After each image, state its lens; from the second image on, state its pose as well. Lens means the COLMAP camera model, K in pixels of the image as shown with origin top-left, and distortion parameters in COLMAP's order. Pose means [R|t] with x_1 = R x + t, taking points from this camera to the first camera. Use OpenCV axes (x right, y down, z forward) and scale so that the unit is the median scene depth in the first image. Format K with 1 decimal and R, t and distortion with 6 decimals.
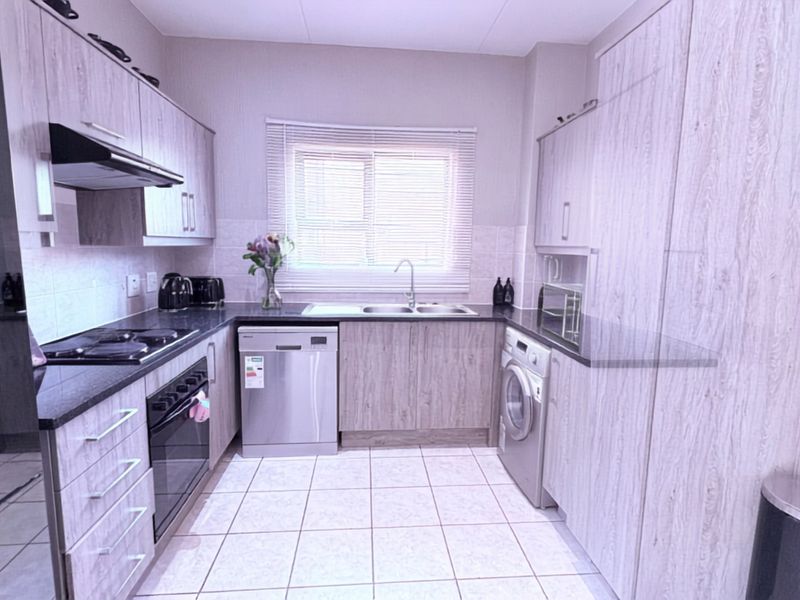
lens RADIAL K [[423.8, 0, 403.6], [0, 423.8, 297.6], [0, 0, 1]] dist [-0.002643, -0.001133]
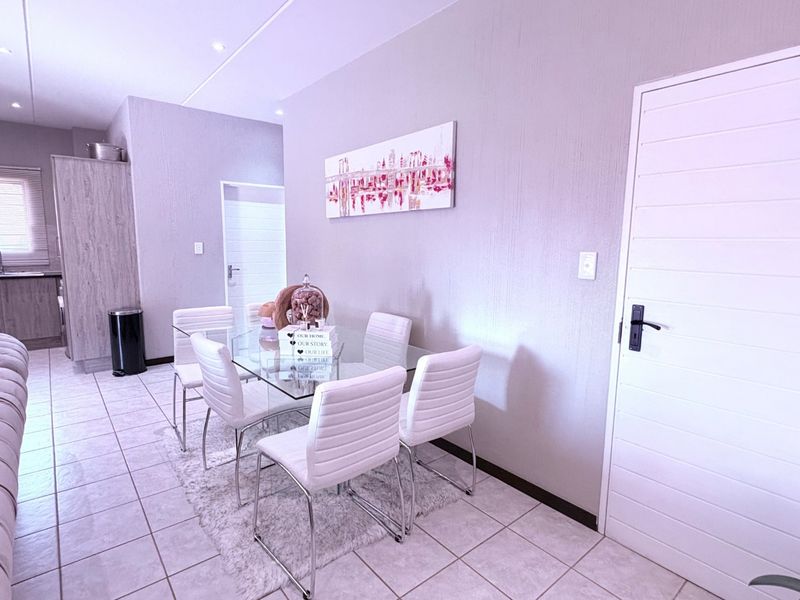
lens RADIAL K [[423.8, 0, 399.7], [0, 423.8, 295.8], [0, 0, 1]] dist [-0.002643, -0.001133]
pose [[0.823960, -0.085266, 0.560197, 0.413634], [0.076219, 0.996307, 0.039539, 0.178581], [-0.561499, 0.010119, 0.827415, -1.384093]]
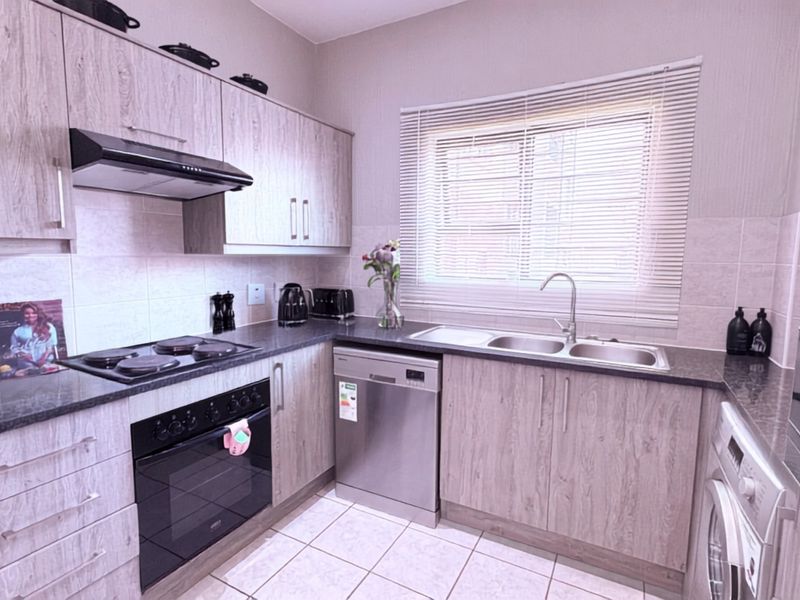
lens RADIAL K [[423.8, 0, 401.0], [0, 423.8, 297.7], [0, 0, 1]] dist [-0.002643, -0.001133]
pose [[0.831044, 0.047302, -0.554192, 0.188970], [-0.062441, 0.998013, -0.008451, -0.030066], [0.552691, 0.041627, 0.832346, 0.316254]]
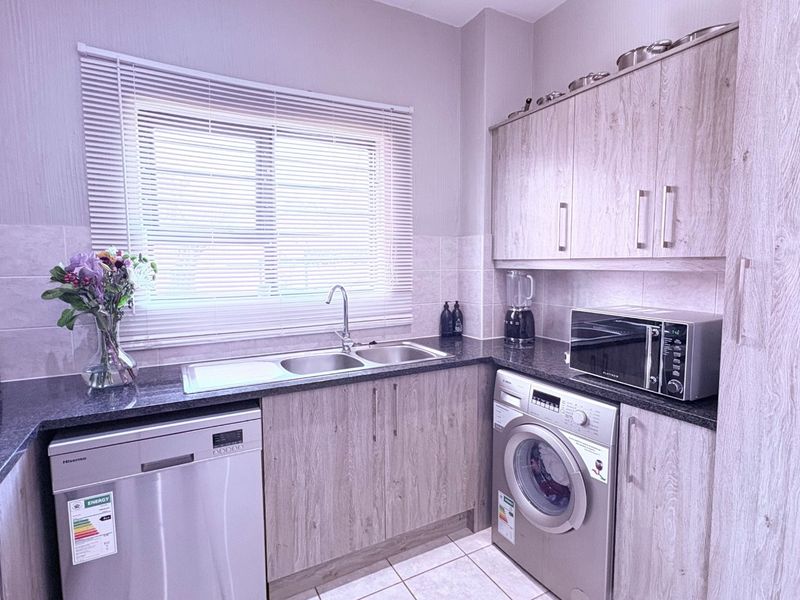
lens RADIAL K [[423.8, 0, 402.8], [0, 423.8, 297.1], [0, 0, 1]] dist [-0.002643, -0.001133]
pose [[0.917186, -0.059795, 0.393947, -0.185816], [0.074597, 0.996963, -0.022353, -0.050971], [-0.391414, 0.049889, 0.918861, 0.366260]]
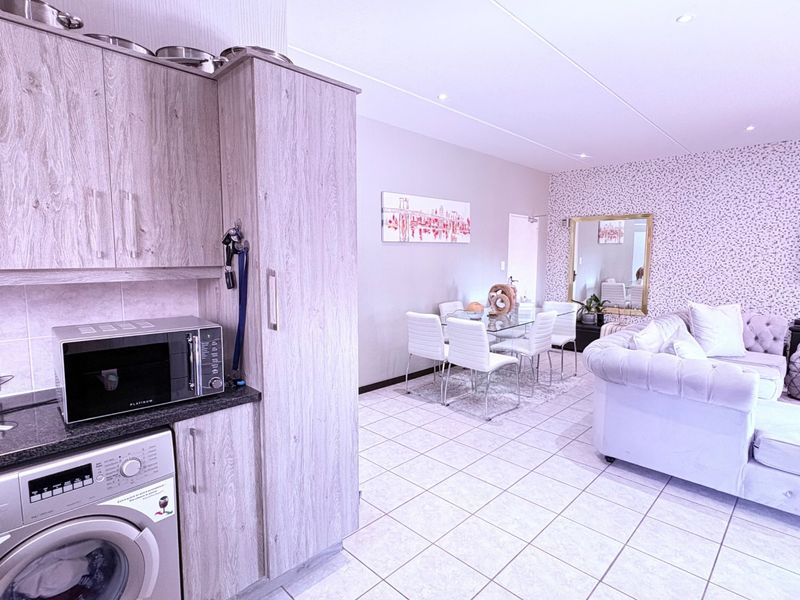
lens RADIAL K [[423.8, 0, 398.8], [0, 423.8, 297.7], [0, 0, 1]] dist [-0.002643, -0.001133]
pose [[-0.637085, -0.104111, 0.763730, -0.271823], [0.076667, 0.977364, 0.197187, -0.133798], [-0.766972, 0.184178, -0.614681, 0.827249]]
